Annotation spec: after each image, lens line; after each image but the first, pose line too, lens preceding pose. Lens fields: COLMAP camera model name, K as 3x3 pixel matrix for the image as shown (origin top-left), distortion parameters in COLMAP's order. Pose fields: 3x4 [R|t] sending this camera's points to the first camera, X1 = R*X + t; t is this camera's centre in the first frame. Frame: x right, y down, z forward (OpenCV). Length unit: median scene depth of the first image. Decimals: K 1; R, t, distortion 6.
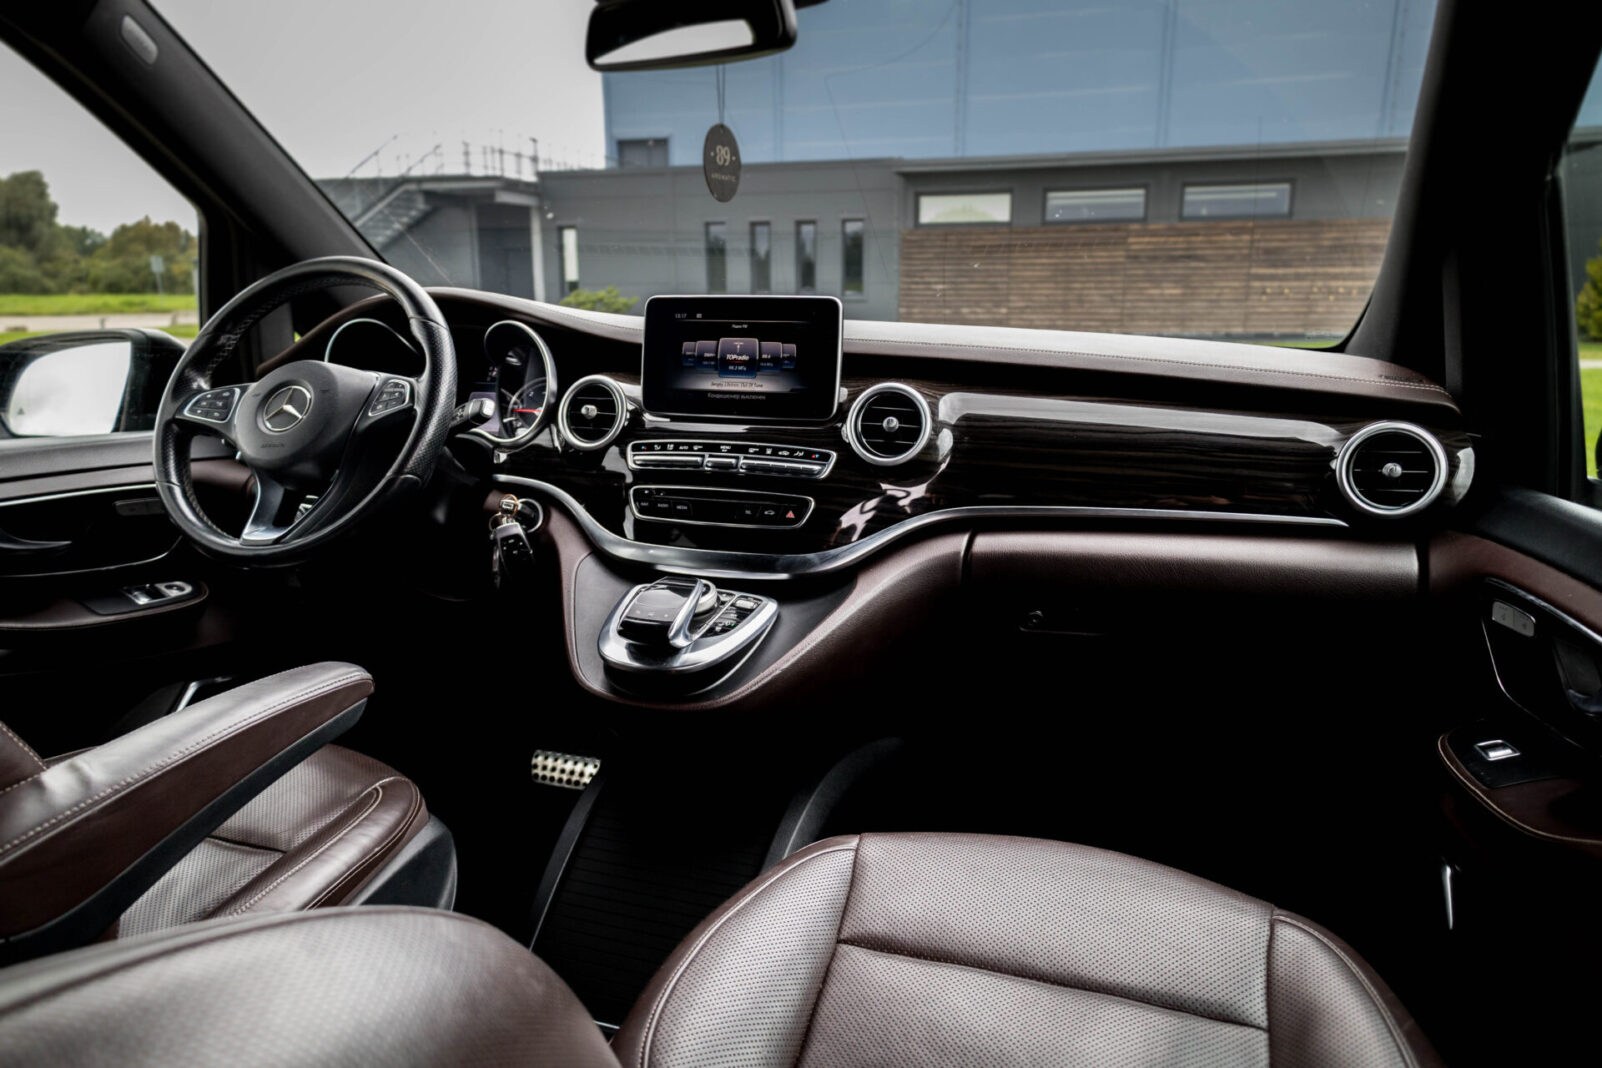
lens RADIAL K [[1098.1, 0, 801.0], [0, 1098.1, 534.0], [0, 0, 1]] dist [0.022615, -0.000897]
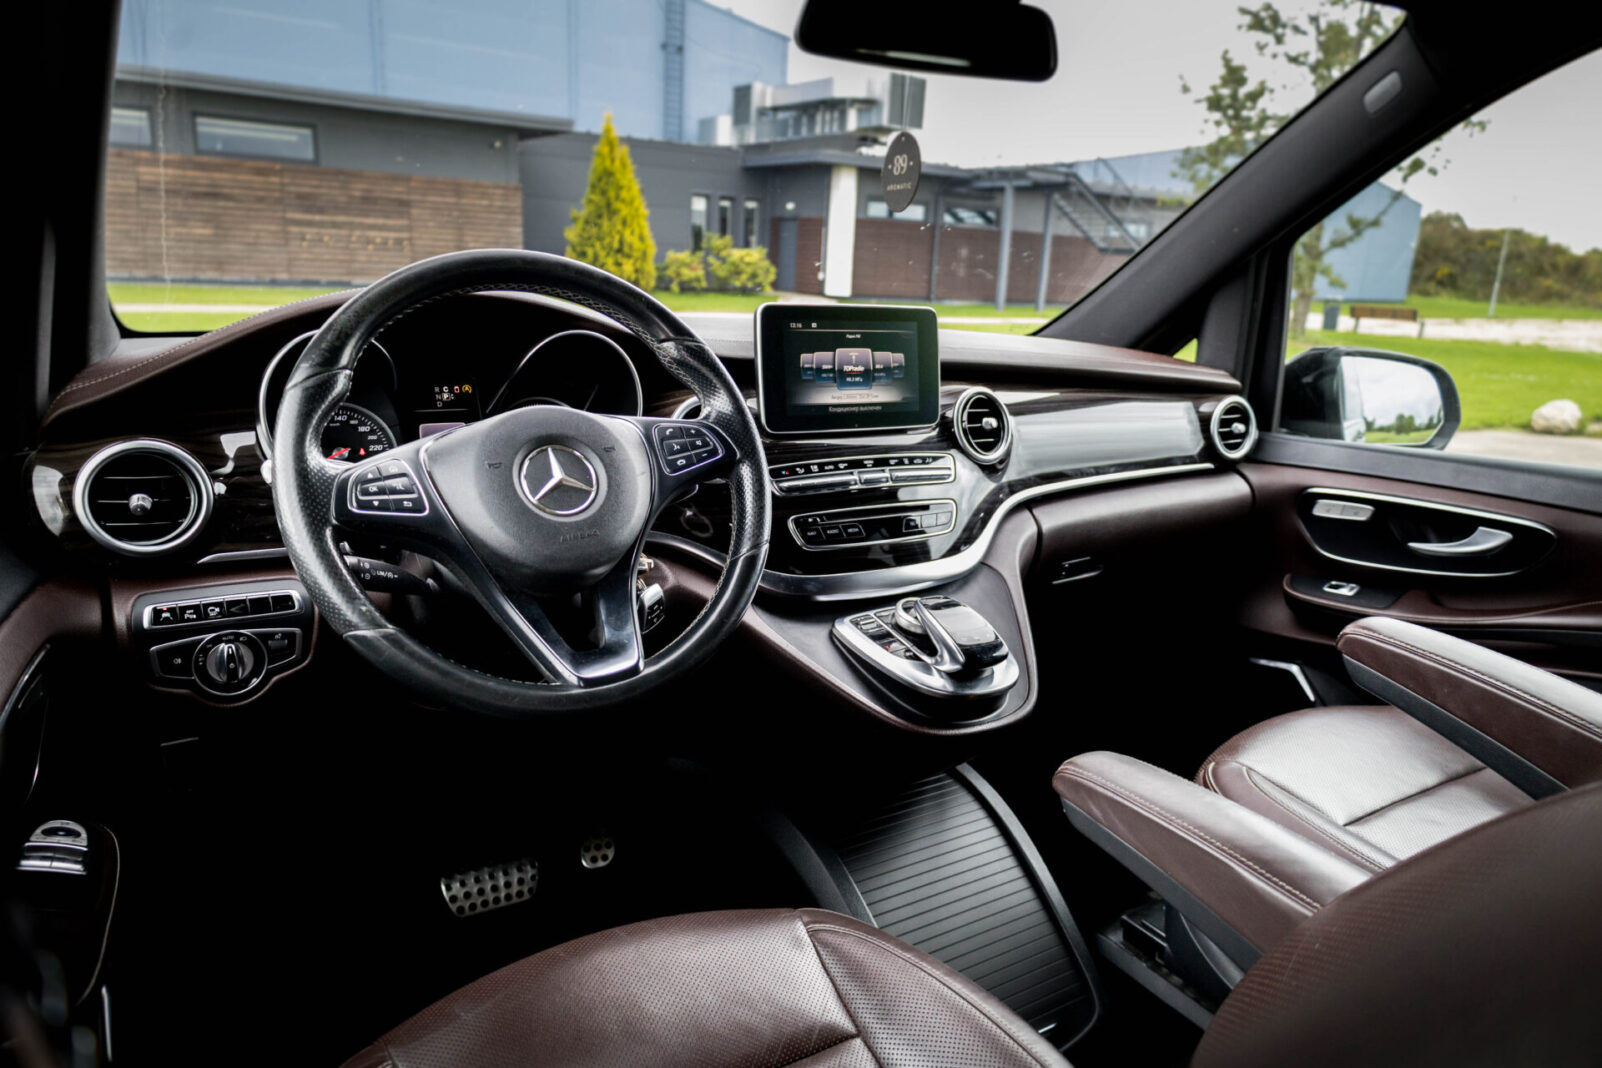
lens RADIAL K [[1088.8, 0, 762.2], [0, 1088.8, 529.1], [0, 0, 1]] dist [0.025323, -0.000760]
pose [[0.616069, -0.160845, 0.771096, -0.128576], [0.119878, 0.986672, 0.110036, -0.020114], [-0.778517, 0.024647, 0.627139, 0.068297]]
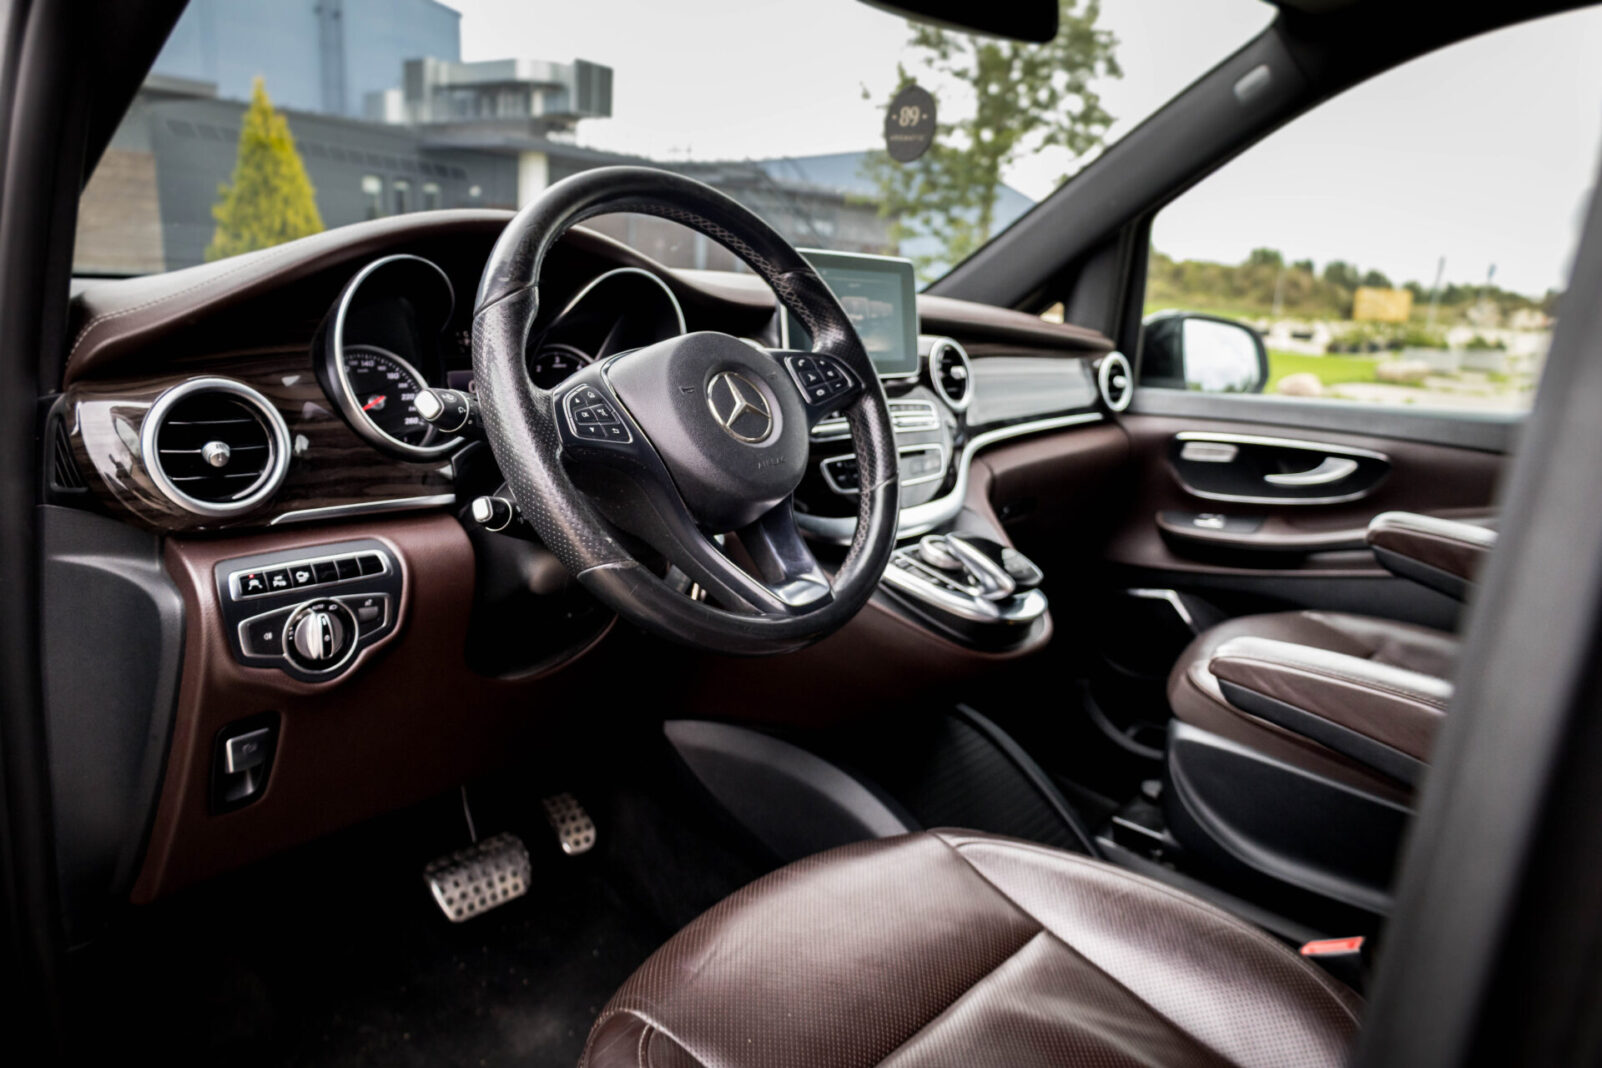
lens RADIAL K [[1098.1, 0, 801.0], [0, 1098.1, 534.0], [0, 0, 1]] dist [0.022615, -0.000897]
pose [[0.353280, -0.194629, 0.915048, -0.149446], [0.133134, 0.978624, 0.156752, -0.019421], [-0.925996, 0.066447, 0.371640, 0.102025]]
